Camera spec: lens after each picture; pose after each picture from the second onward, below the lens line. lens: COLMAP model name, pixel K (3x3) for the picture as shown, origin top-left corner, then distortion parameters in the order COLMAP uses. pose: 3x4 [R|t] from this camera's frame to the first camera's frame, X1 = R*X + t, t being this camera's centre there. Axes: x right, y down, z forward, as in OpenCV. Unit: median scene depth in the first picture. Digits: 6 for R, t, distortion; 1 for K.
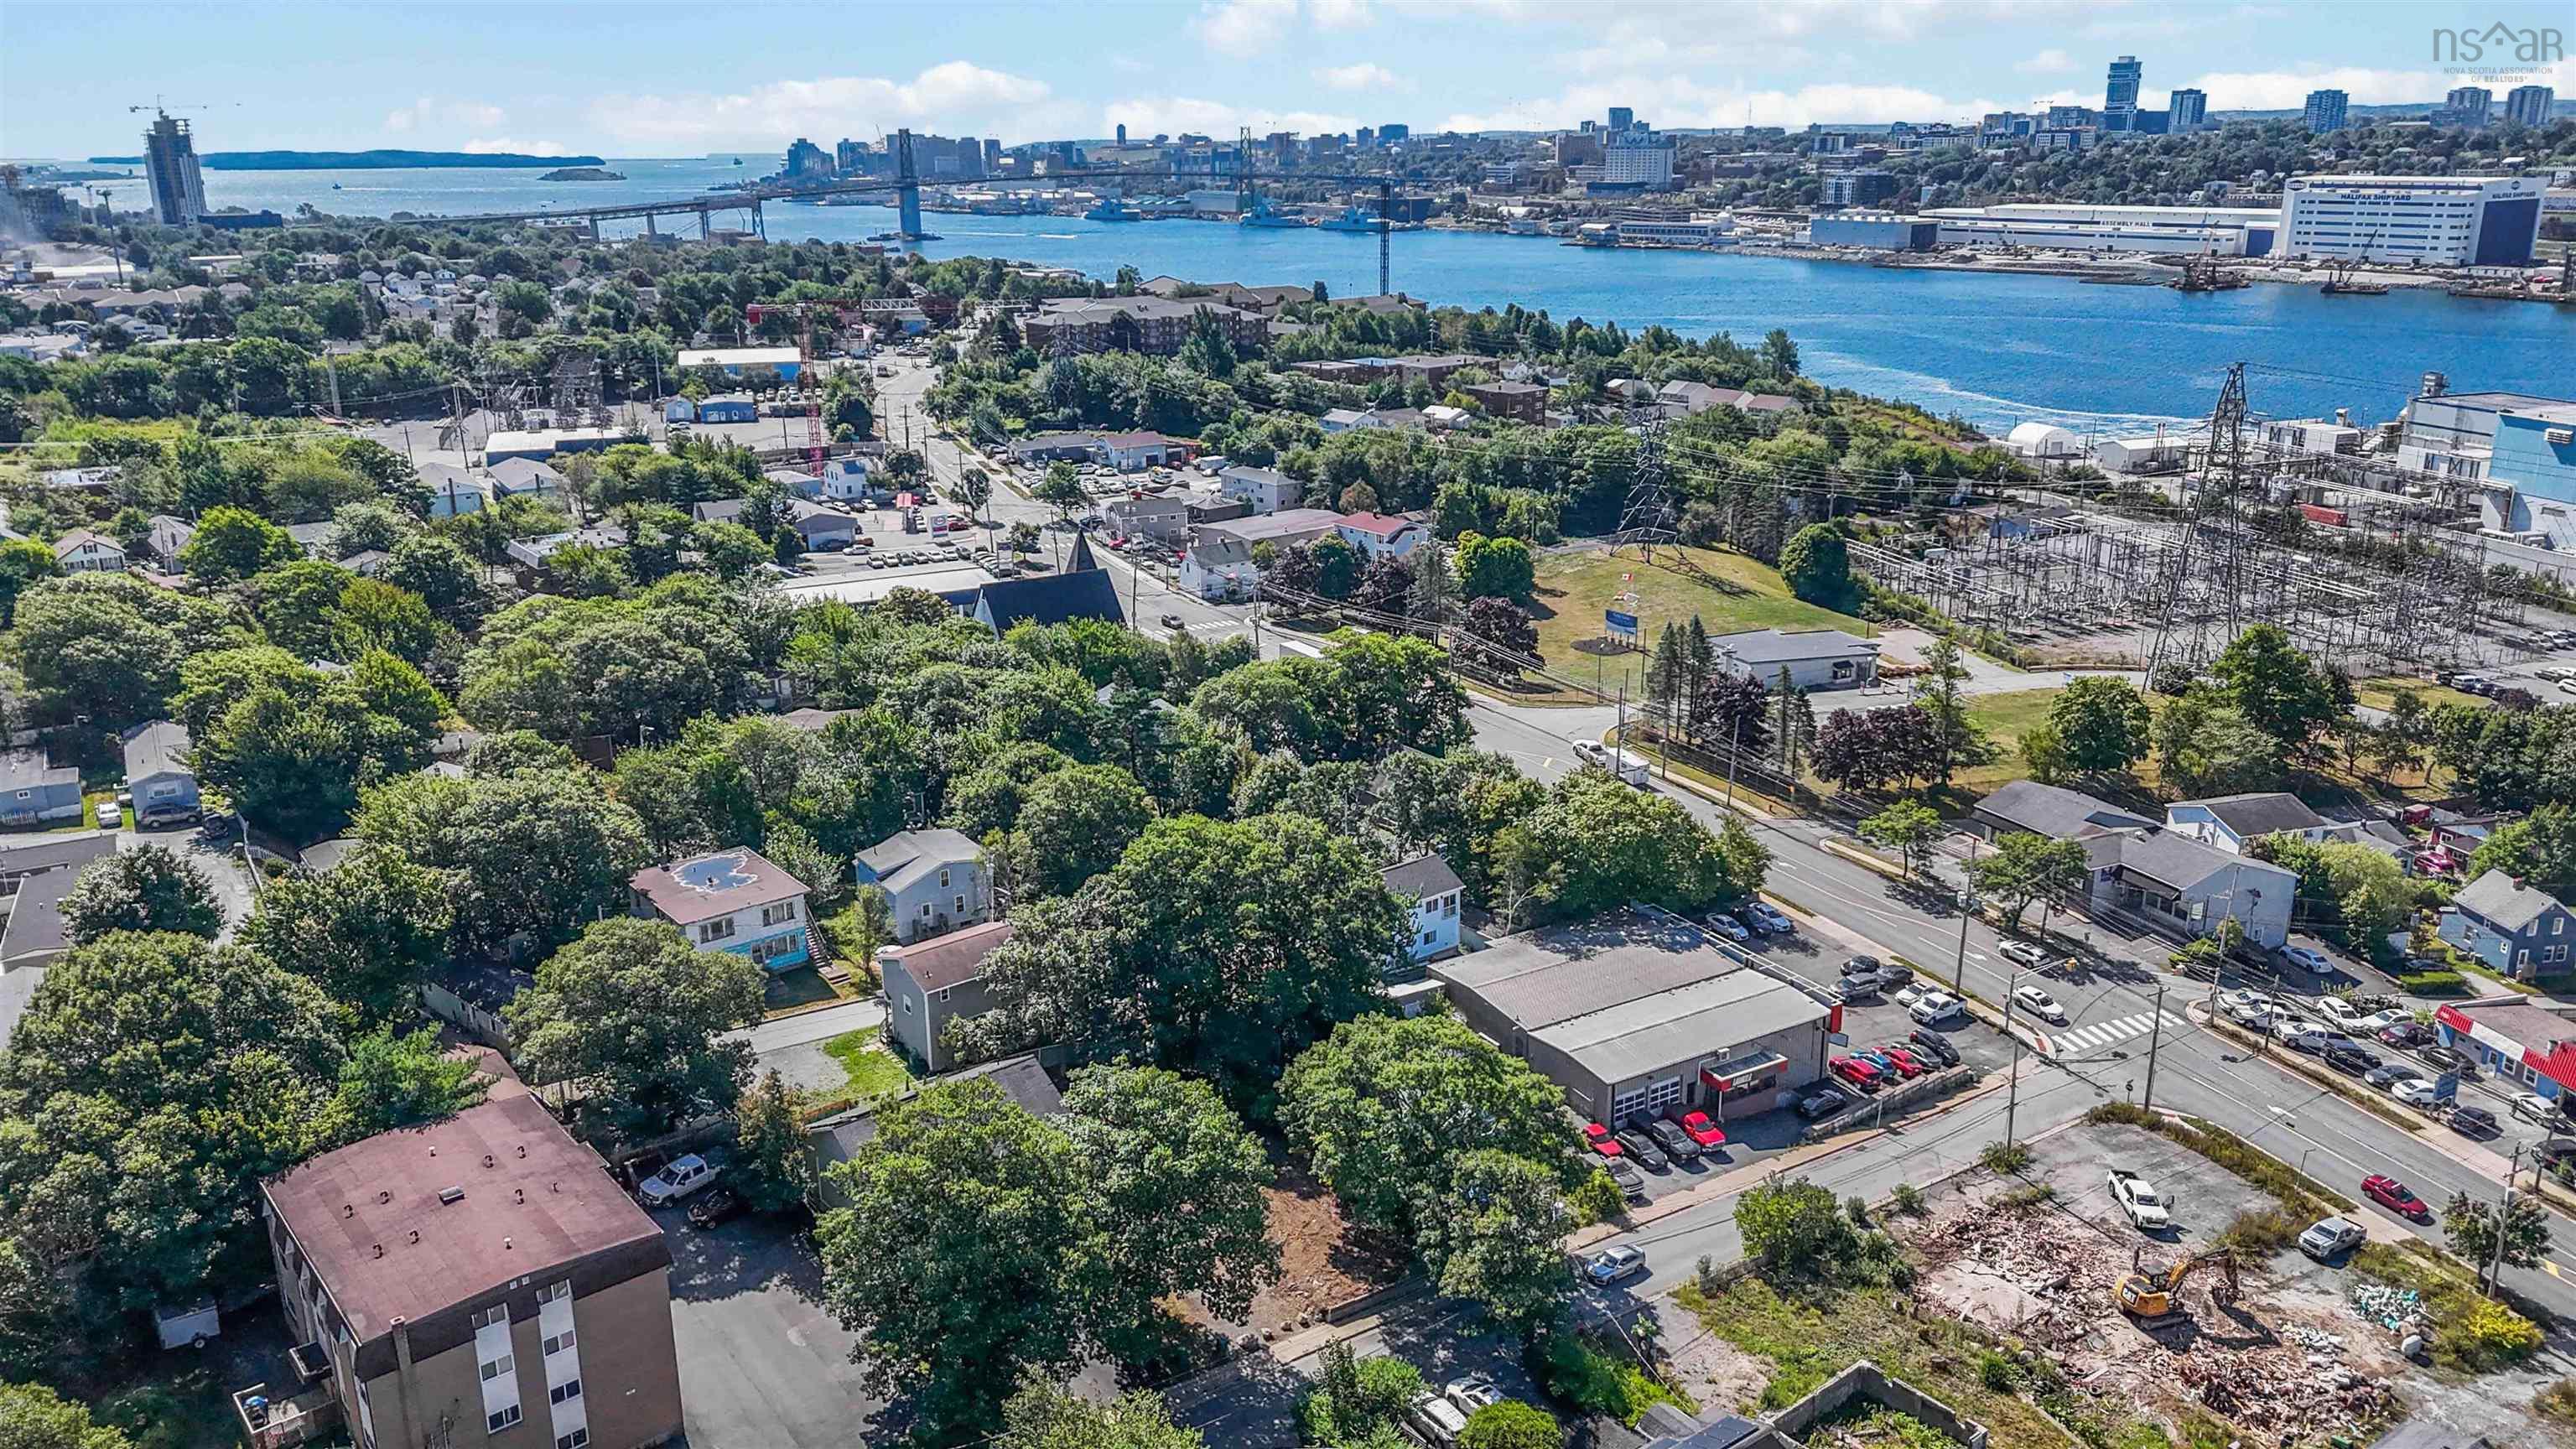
lens RADIAL K [[1881.2, 0, 1290.2], [0, 1881.2, 733.3], [0, 0, 1]] dist [0.070212, -0.050970]
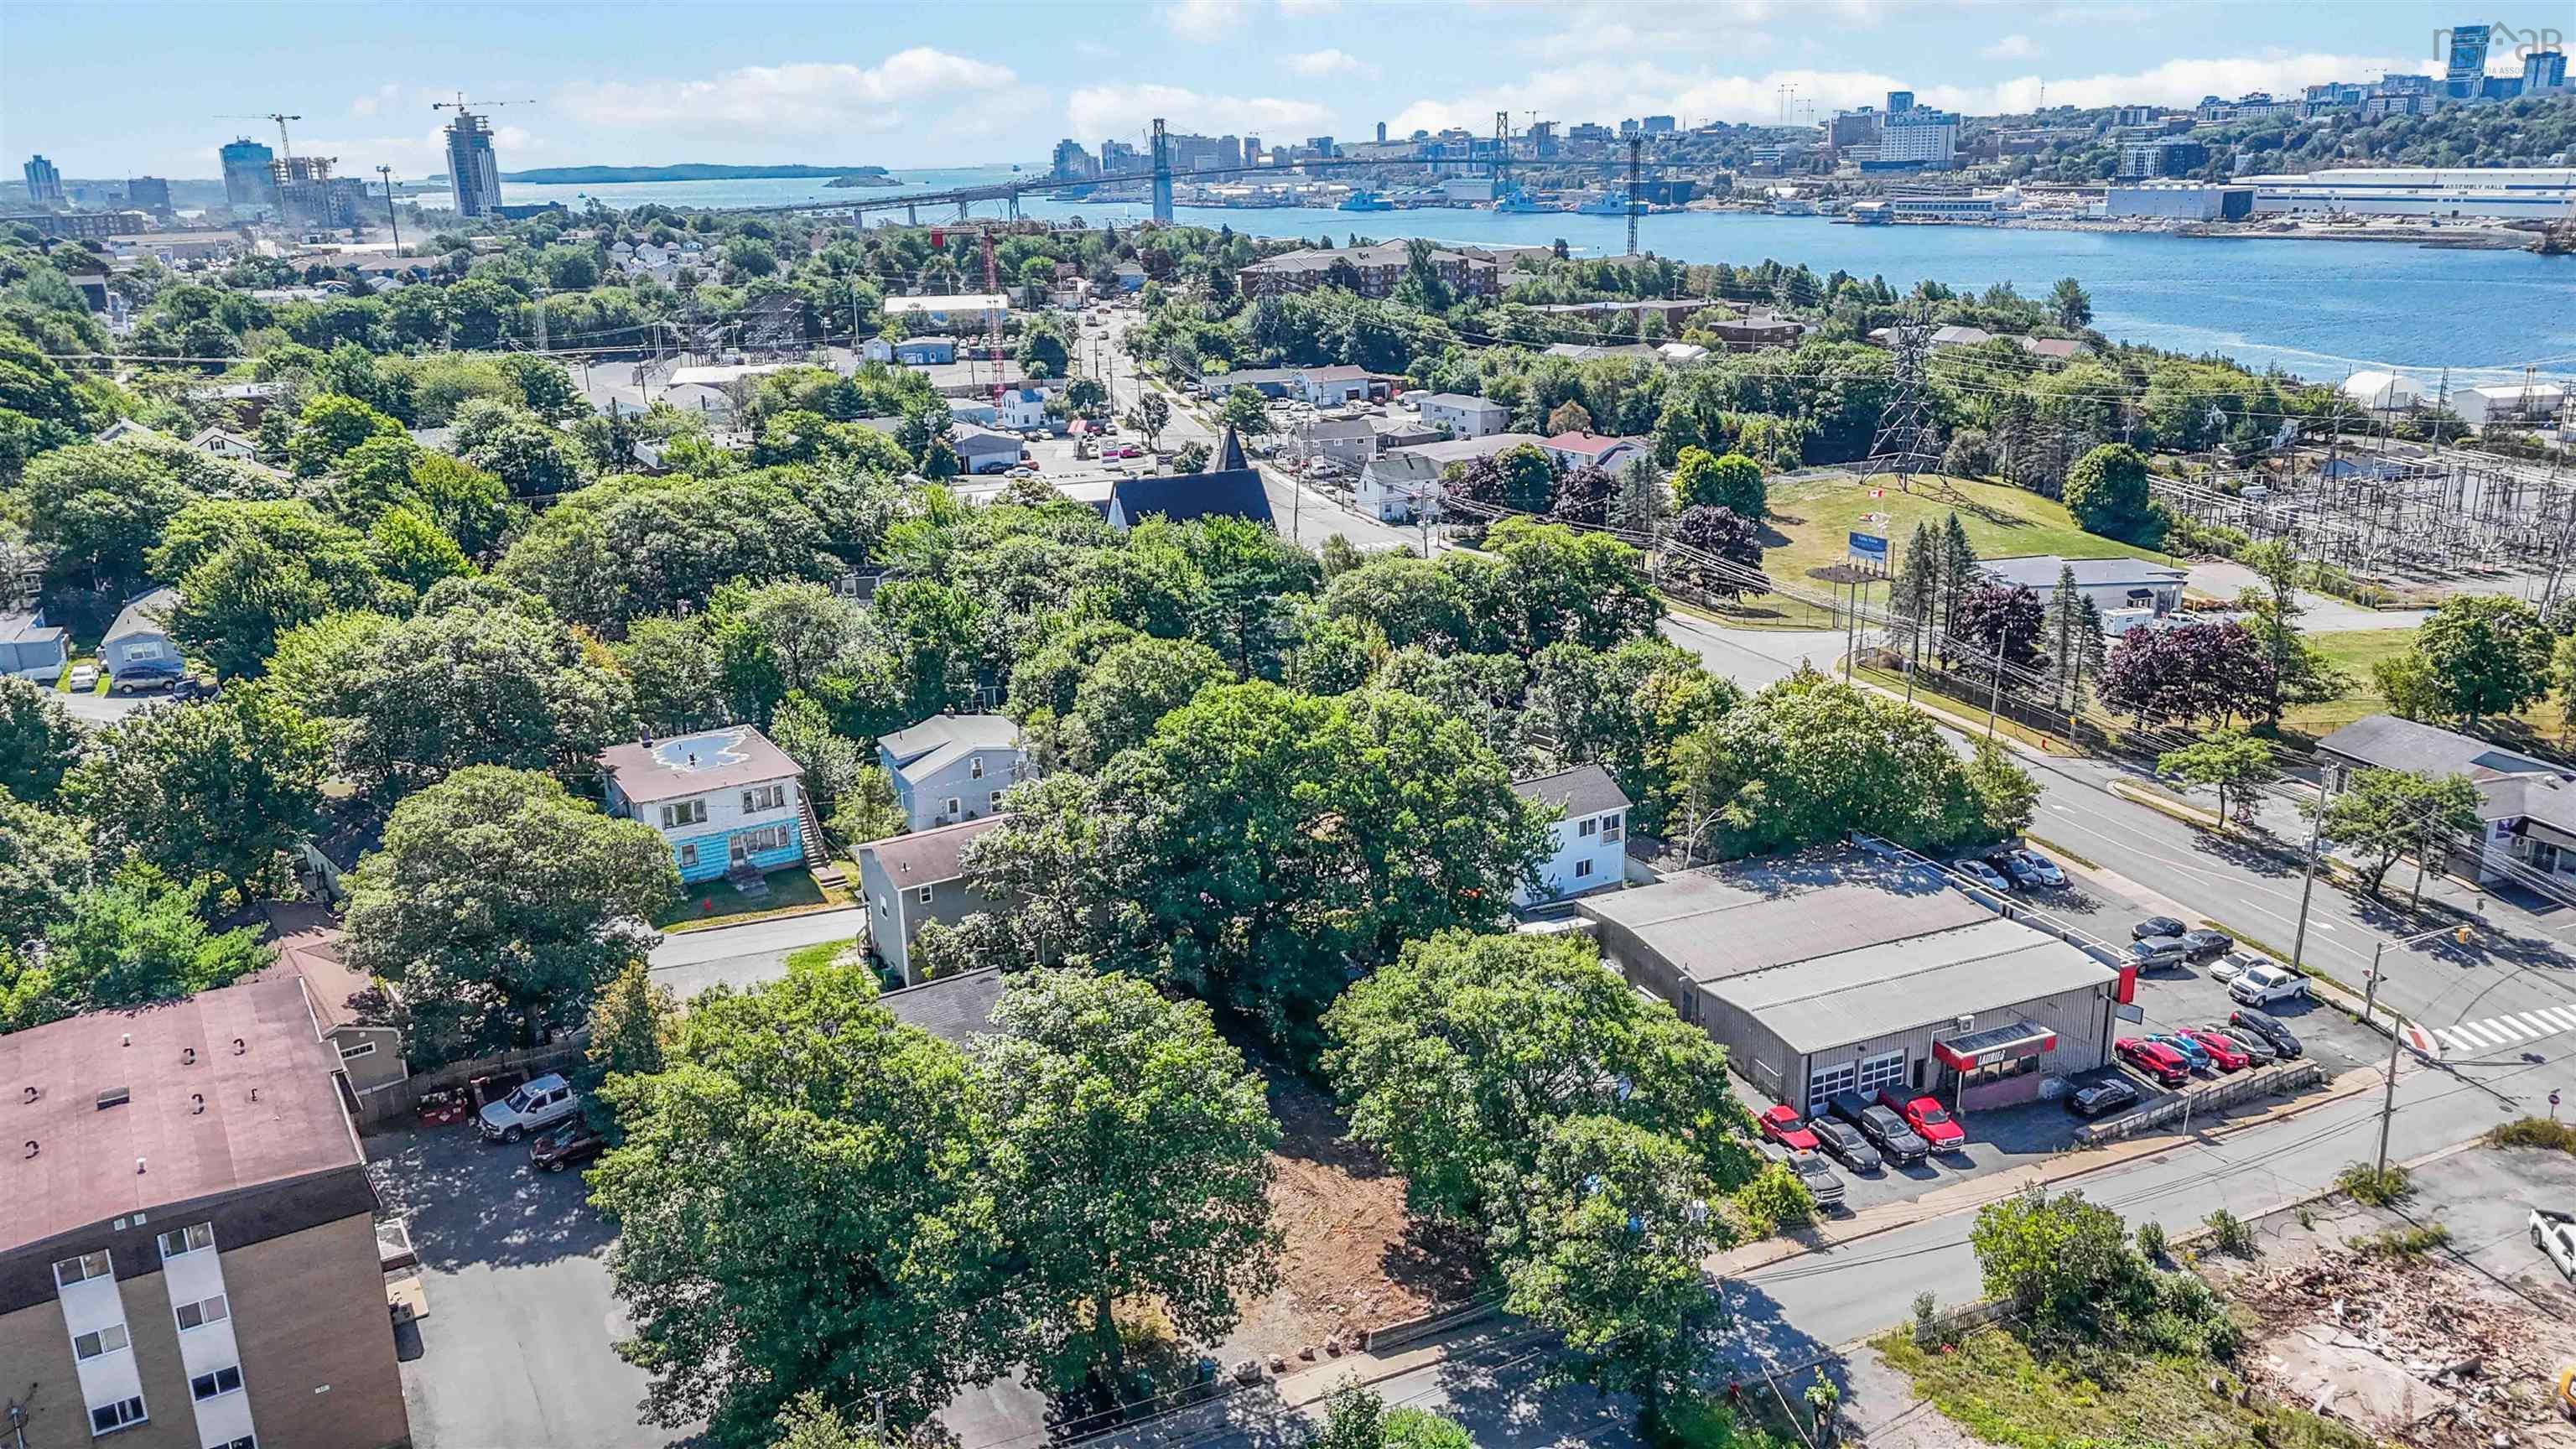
lens RADIAL K [[1881.2, 0, 1289.9], [0, 1881.2, 723.8], [0, 0, 1]] dist [0.070212, -0.050970]
pose [[0.991031, 0.024123, -0.131436, 0.049347], [-0.025030, 0.999673, -0.005253, 0.050288], [0.131267, 0.008496, 0.991311, 0.181379]]
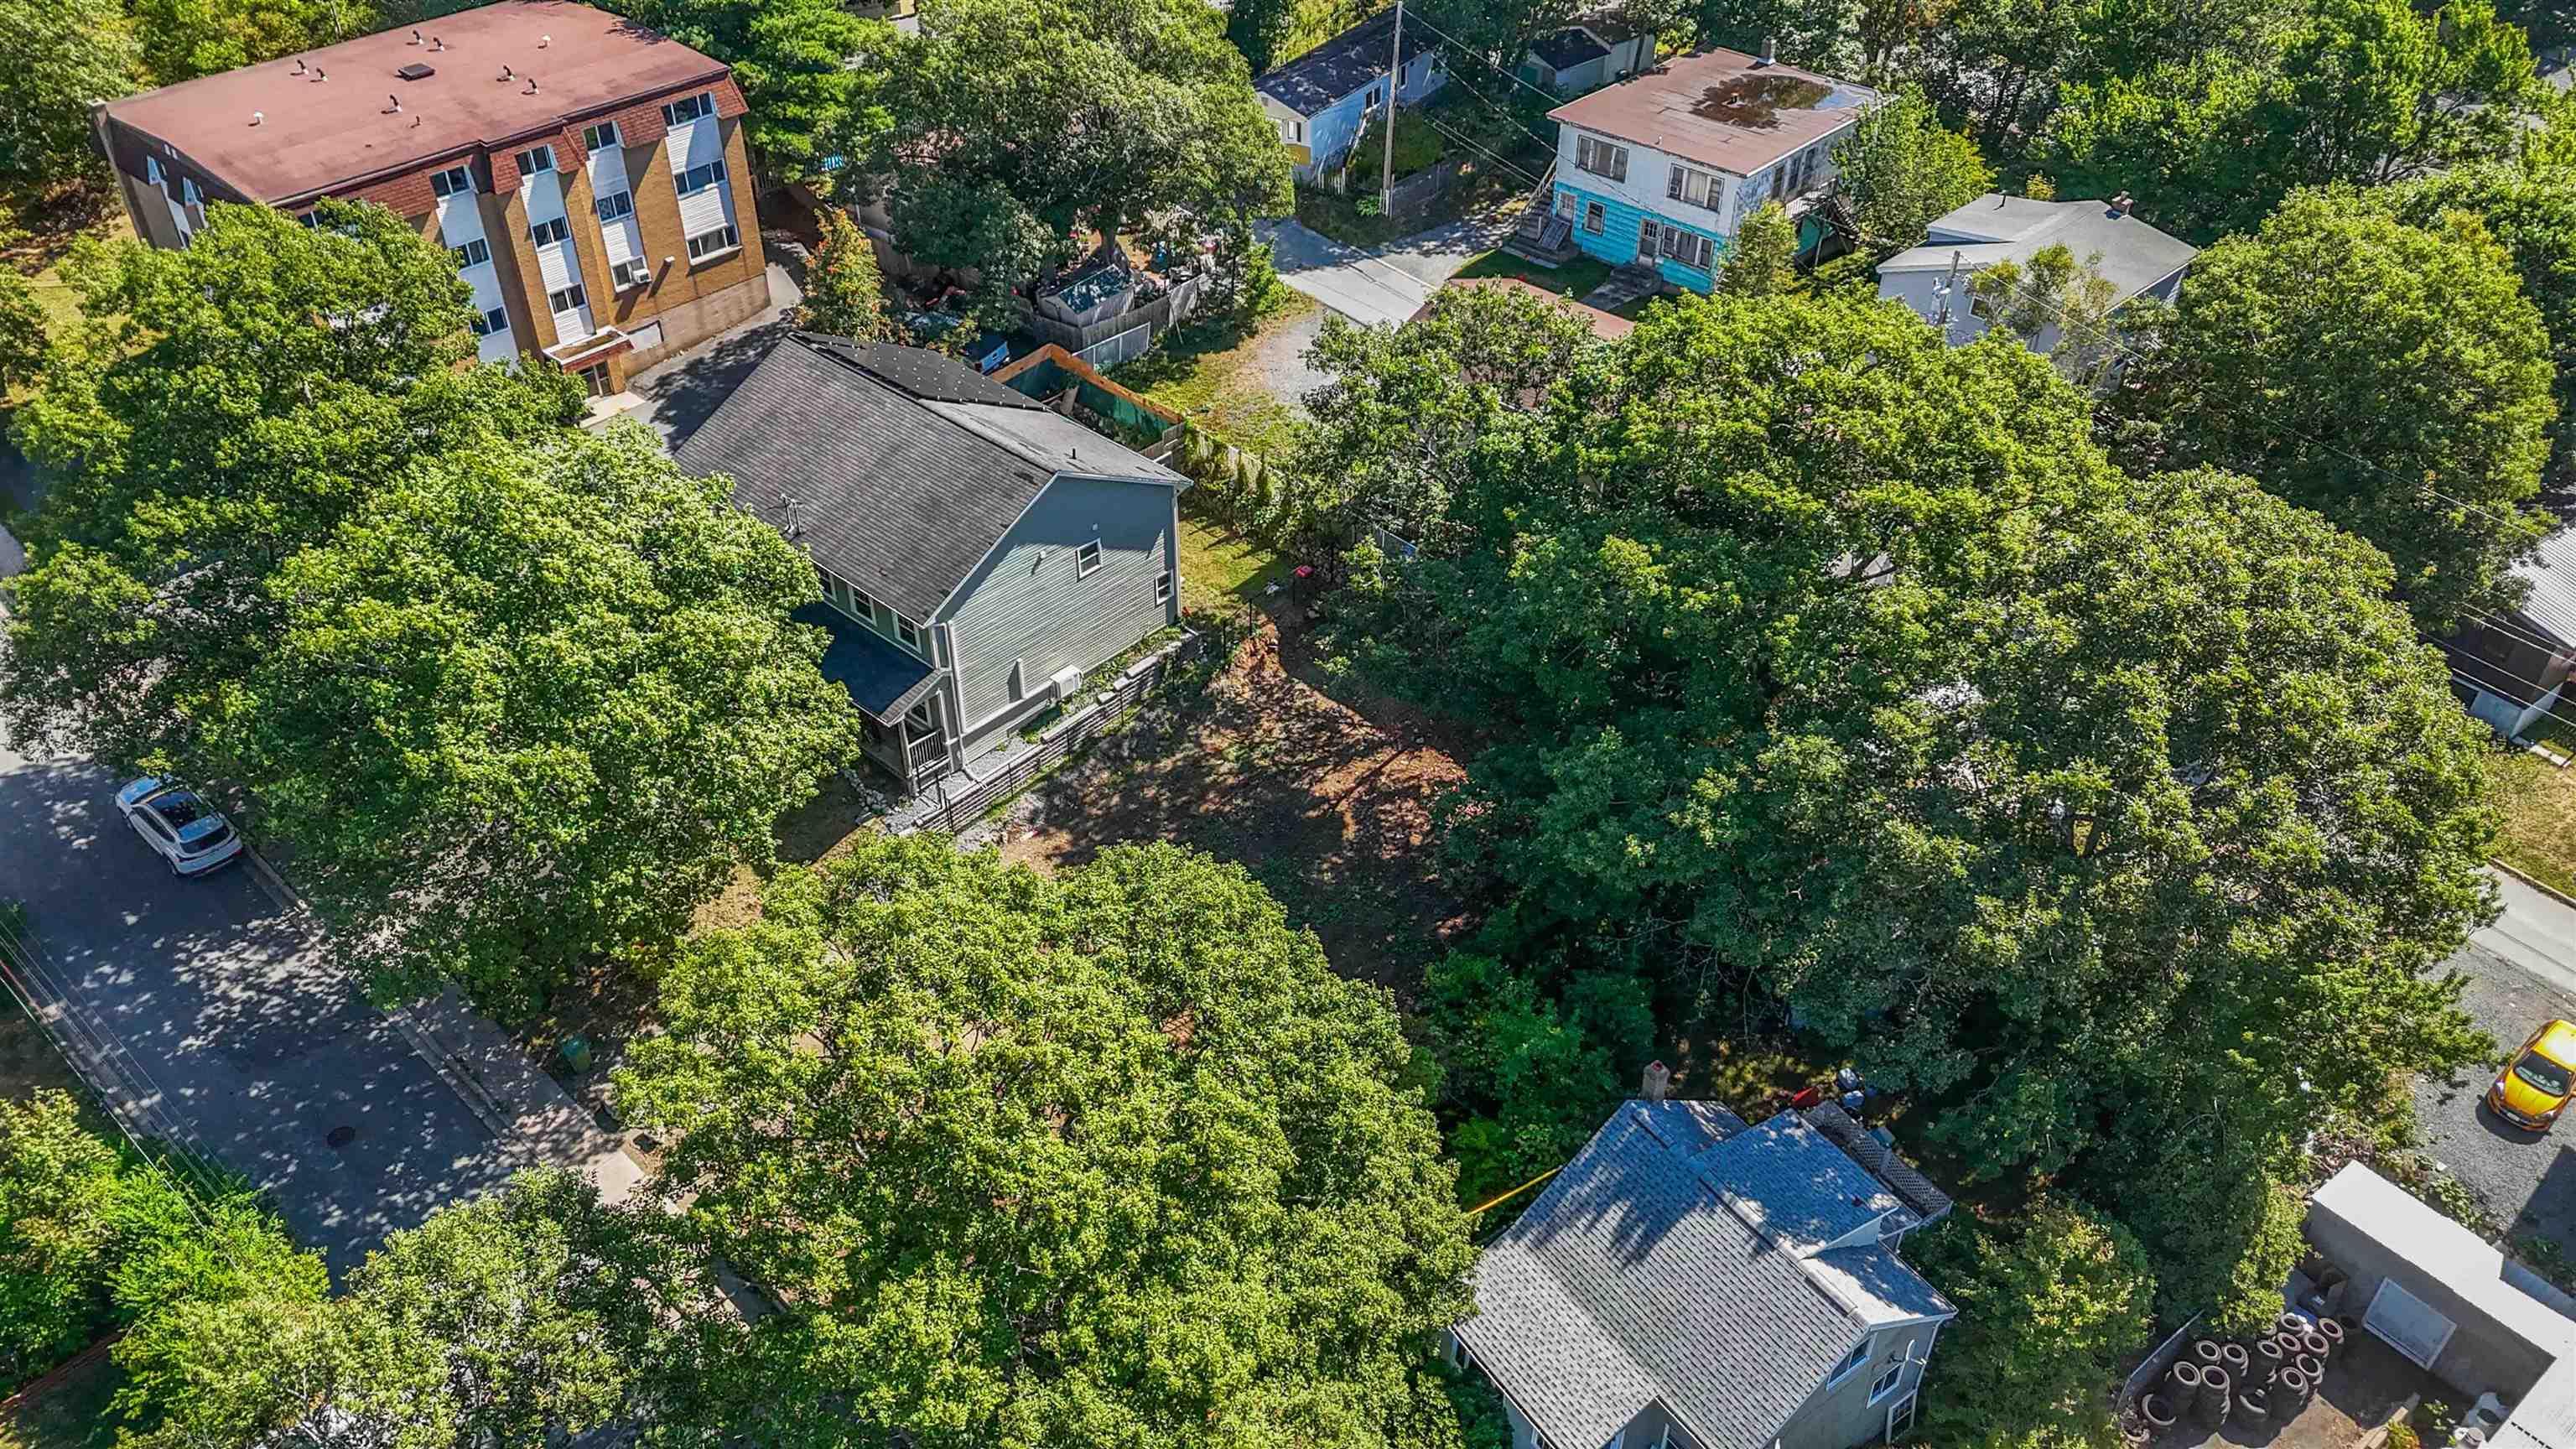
lens RADIAL K [[1881.2, 0, 1287.9], [0, 1881.2, 723.0], [0, 0, 1]] dist [0.070212, -0.050970]
pose [[0.152895, 0.618652, -0.770645, 0.194423], [-0.304062, 0.771434, 0.558960, -0.048092], [0.940303, 0.148861, 0.306057, 0.605011]]
